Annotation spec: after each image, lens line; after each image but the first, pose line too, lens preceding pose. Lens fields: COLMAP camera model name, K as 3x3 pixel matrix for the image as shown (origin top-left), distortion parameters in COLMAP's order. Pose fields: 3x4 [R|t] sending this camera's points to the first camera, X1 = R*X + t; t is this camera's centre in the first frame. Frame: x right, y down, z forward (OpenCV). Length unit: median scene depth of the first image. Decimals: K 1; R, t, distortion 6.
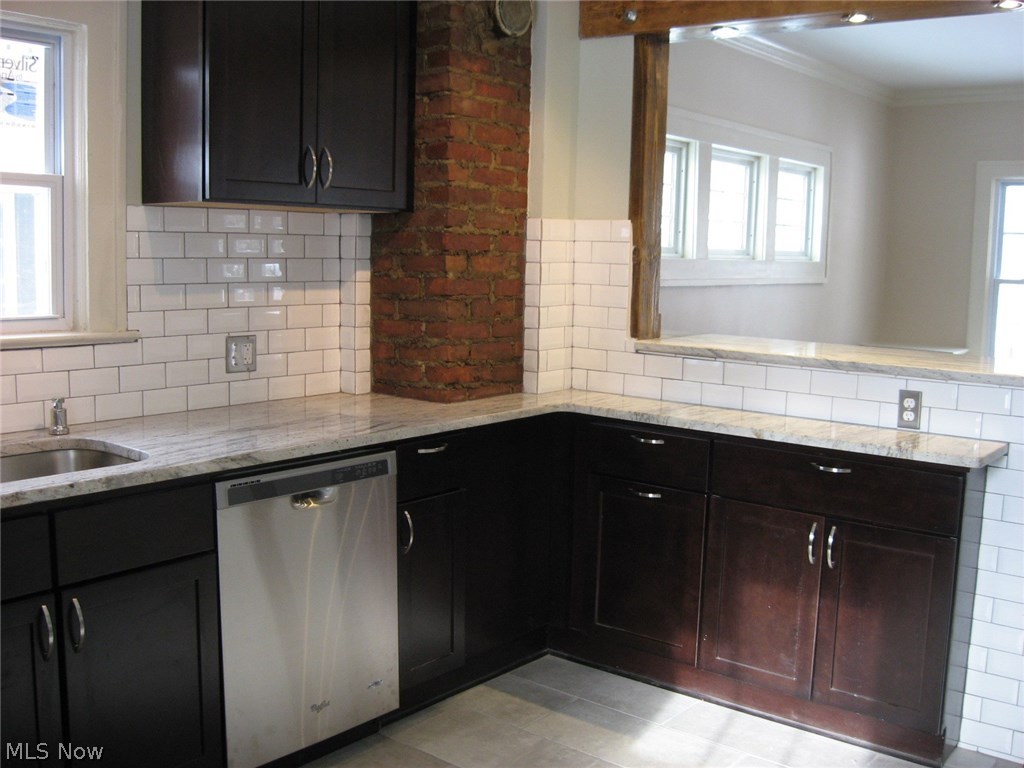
lens RADIAL K [[1063.2, 0, 512.6], [0, 1063.2, 387.2], [0, 0, 1]] dist [-0.115943, 0.000000]
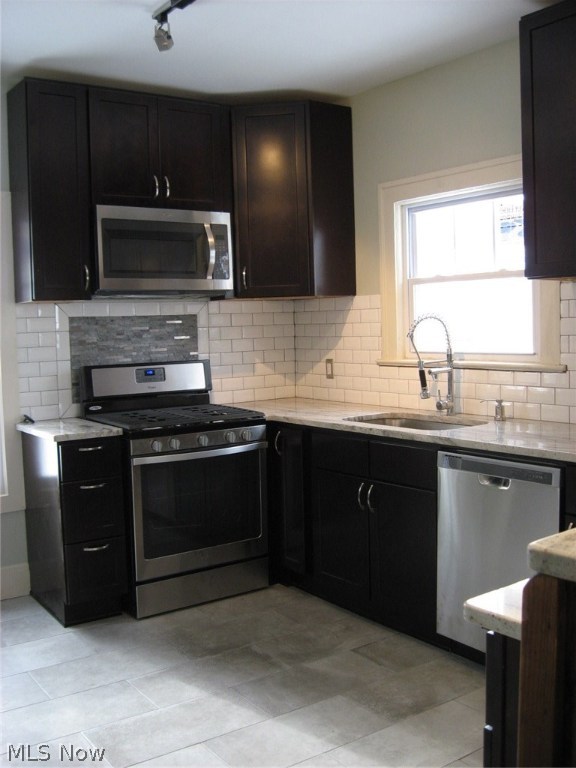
lens RADIAL K [[797.4, 0, 288.2], [0, 797.4, 382.5], [0, 0, 1]] dist [-0.115943, 0.000000]
pose [[-0.268149, 0.051802, -0.961984, 0.784569], [-0.102937, 0.991296, 0.082074, -0.076040], [0.957862, 0.121032, -0.260483, 0.854963]]
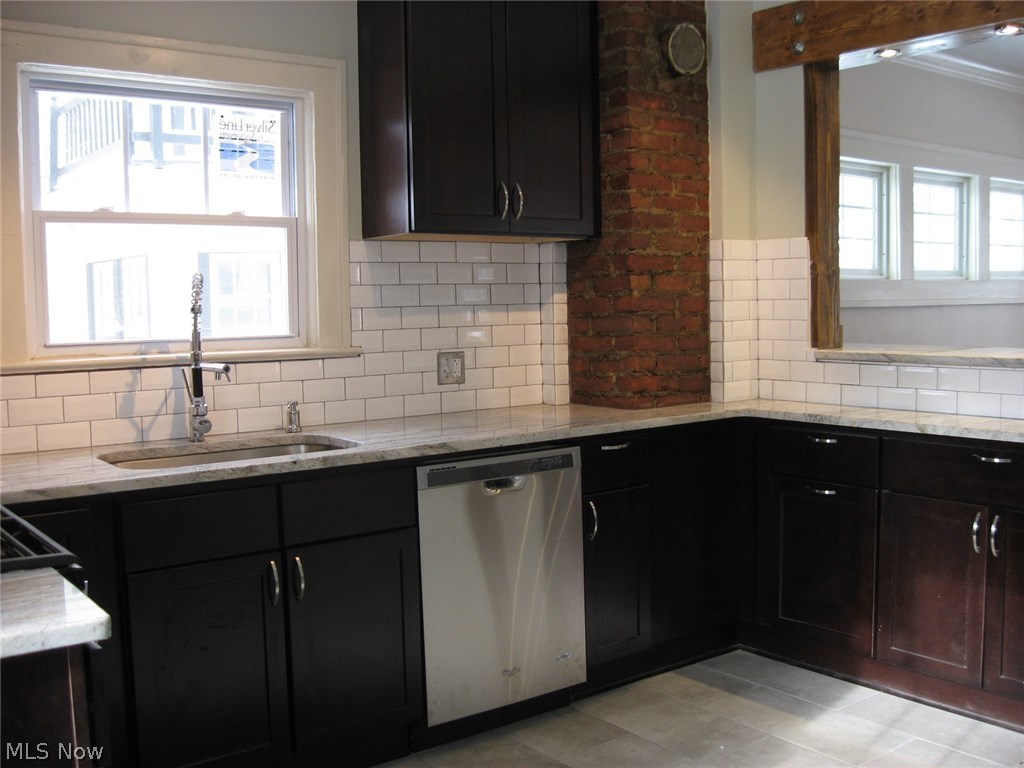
lens RADIAL K [[1063.2, 0, 515.0], [0, 1063.2, 388.4], [0, 0, 1]] dist [-0.115943, 0.000000]
pose [[0.970751, -0.022832, -0.239000, 0.086208], [0.011098, 0.998671, -0.050327, 0.050311], [0.239832, 0.046203, 0.969714, -0.099653]]
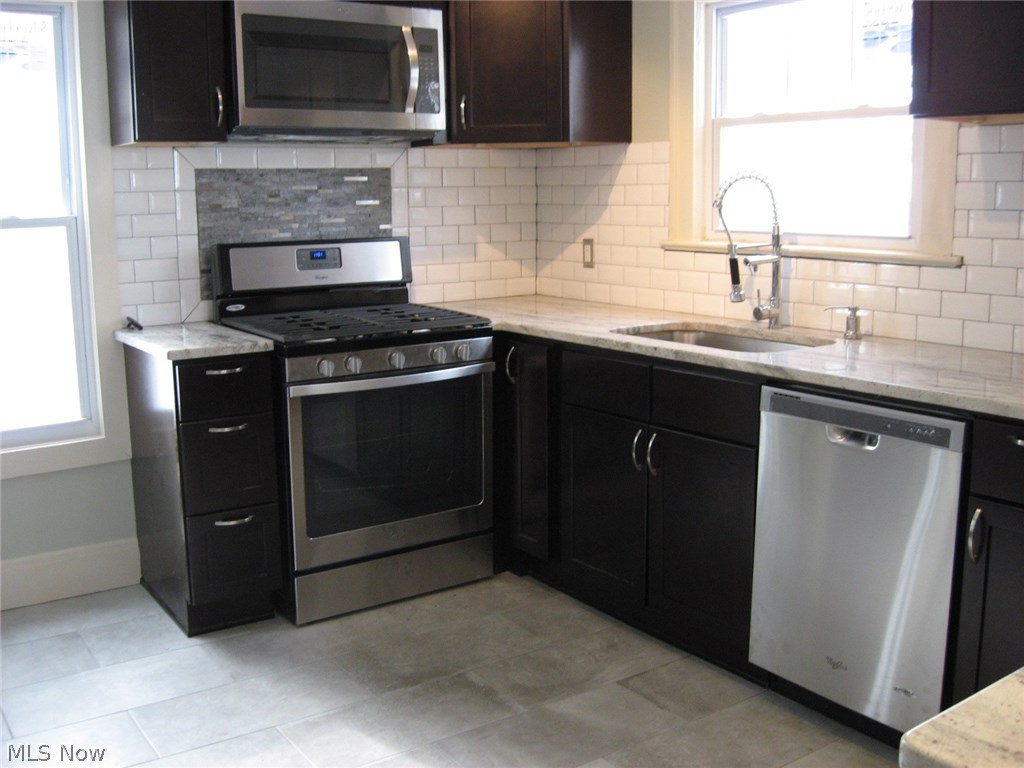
lens RADIAL K [[1063.2, 0, 517.3], [0, 1063.2, 382.1], [0, 0, 1]] dist [-0.115943, 0.000000]
pose [[-0.270080, 0.147630, -0.951452, 0.641318], [-0.119467, 0.975401, 0.185258, -0.065337], [0.955397, 0.163701, -0.245800, 0.806138]]
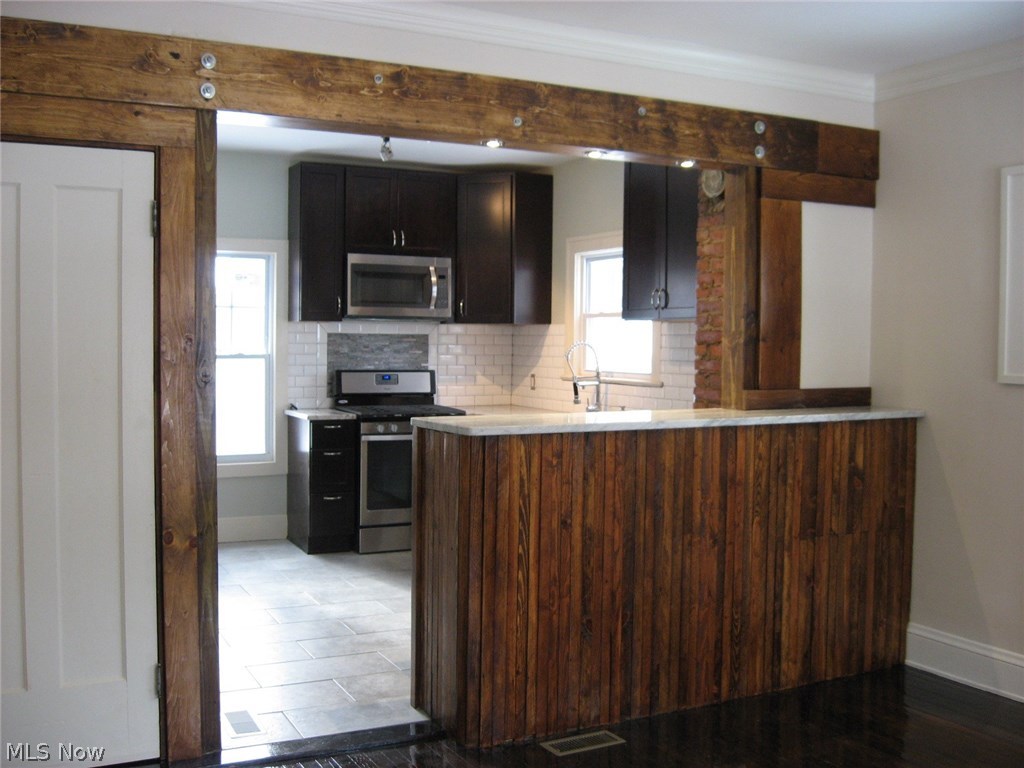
lens RADIAL K [[1063.2, 0, 510.3], [0, 1063.2, 383.2], [0, 0, 1]] dist [-0.115943, 0.000000]
pose [[-0.408578, 0.006368, -0.912701, 1.590151], [-0.138388, 0.987982, 0.068844, -0.146036], [0.902171, 0.154435, -0.402786, 1.476734]]
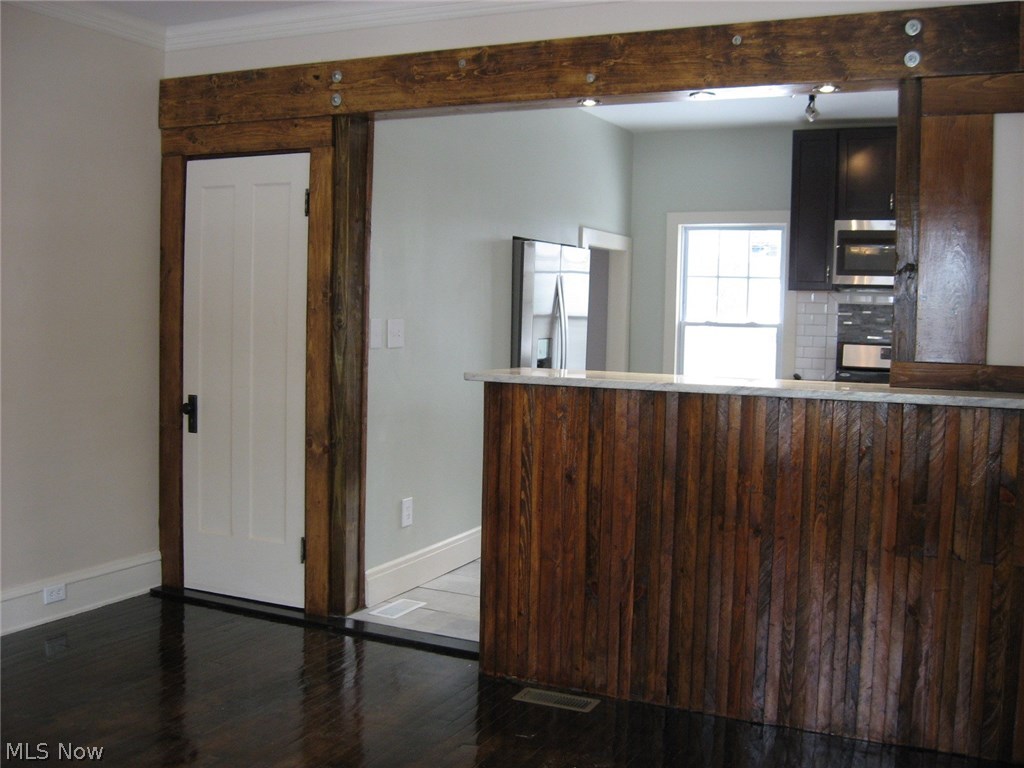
lens RADIAL K [[1063.2, 0, 509.7], [0, 1063.2, 380.6], [0, 0, 1]] dist [-0.115943, 0.000000]
pose [[-0.972408, -0.033354, -0.230888, 0.820791], [-0.077529, 0.979676, 0.184998, -0.237789], [0.220025, 0.197794, -0.955231, 2.173228]]
